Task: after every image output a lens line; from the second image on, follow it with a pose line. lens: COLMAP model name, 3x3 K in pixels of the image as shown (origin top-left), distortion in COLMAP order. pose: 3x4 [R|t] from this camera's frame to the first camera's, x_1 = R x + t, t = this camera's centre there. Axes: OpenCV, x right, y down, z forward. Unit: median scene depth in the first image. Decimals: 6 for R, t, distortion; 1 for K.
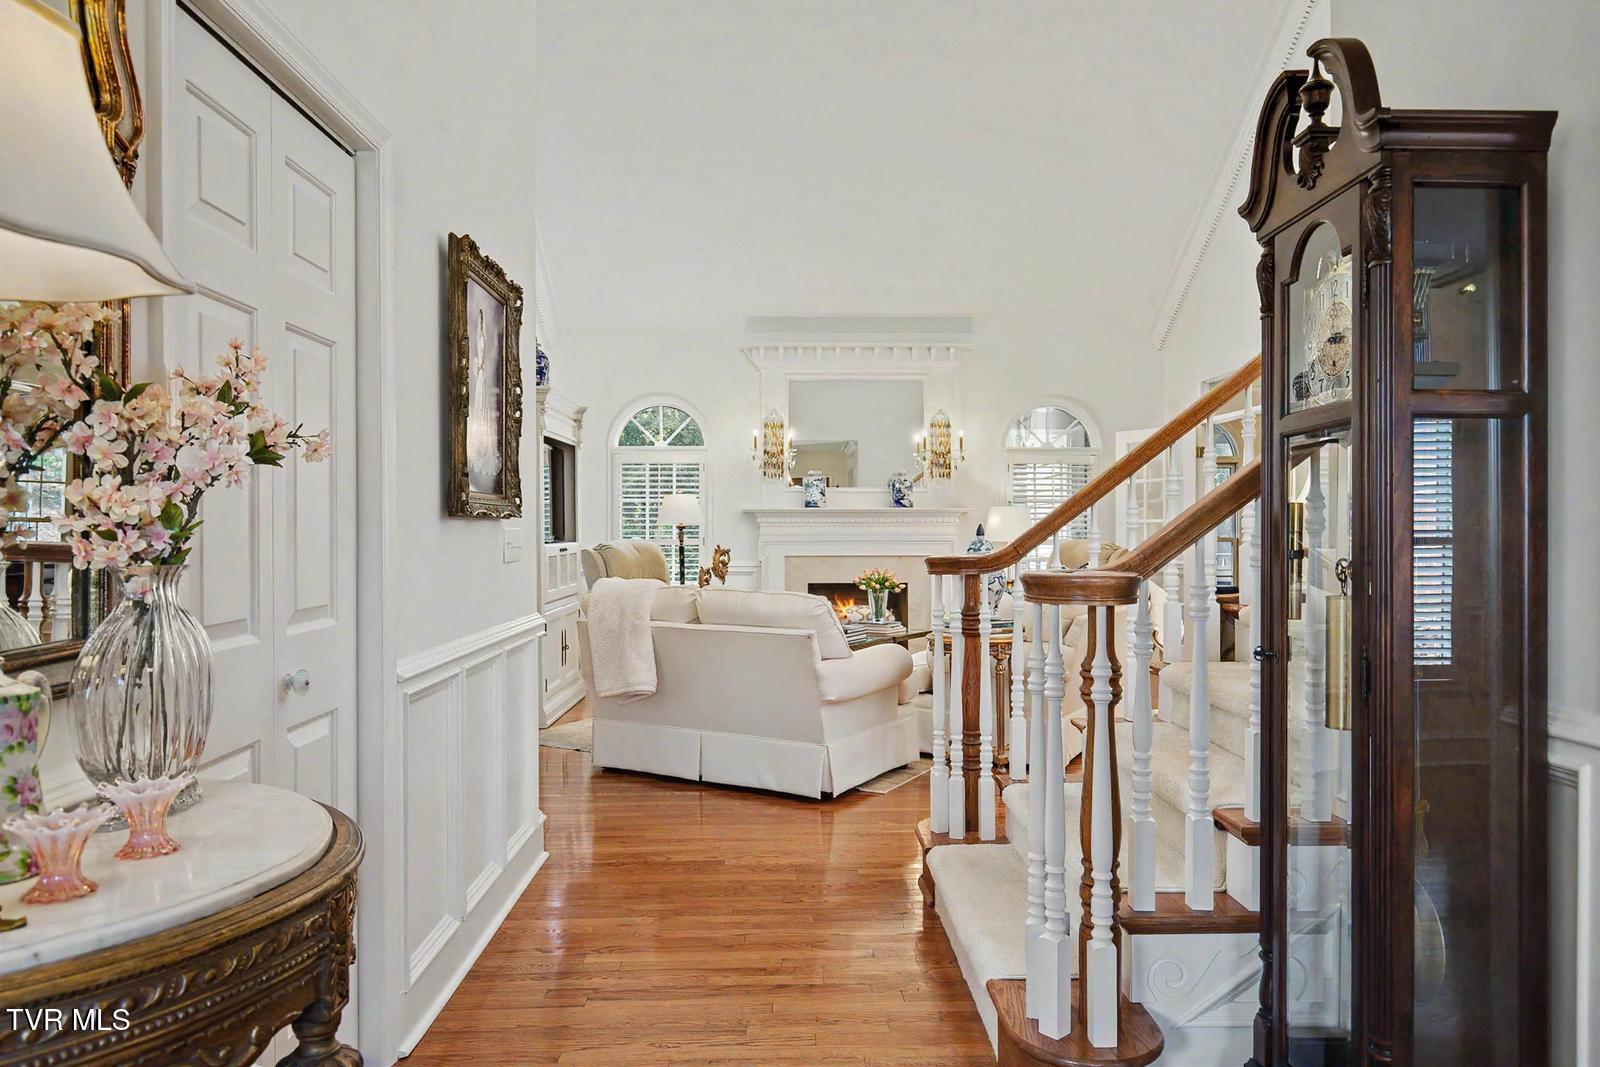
lens RADIAL K [[1090.8, 0, 804.7], [0, 1090.8, 535.2], [0, 0, 1]] dist [0.000205, 0.000007]
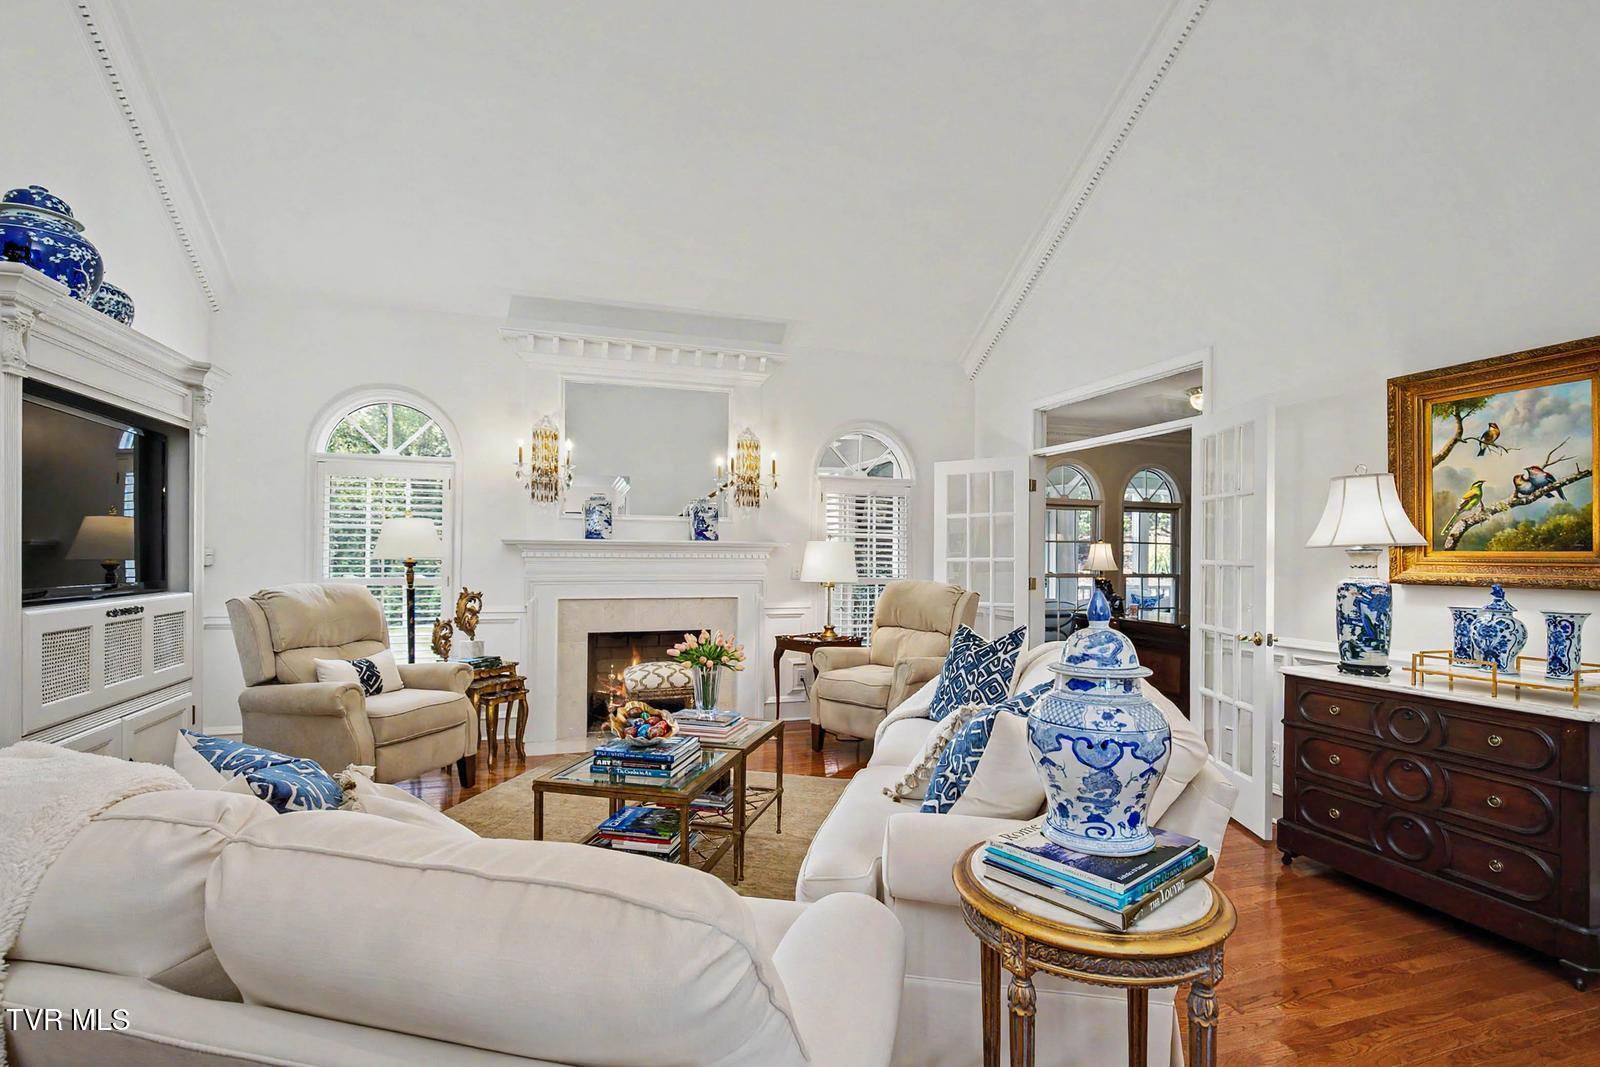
lens RADIAL K [[723.5, 0, 784.5], [0, 723.5, 561.3], [0, 0, 1]] dist [0.006711, 0.001704]
pose [[0.959198, 0.007126, 0.282645, -0.009734], [-0.008321, 0.999961, 0.003030, -0.011549], [-0.282613, -0.005258, 0.959220, 0.444850]]
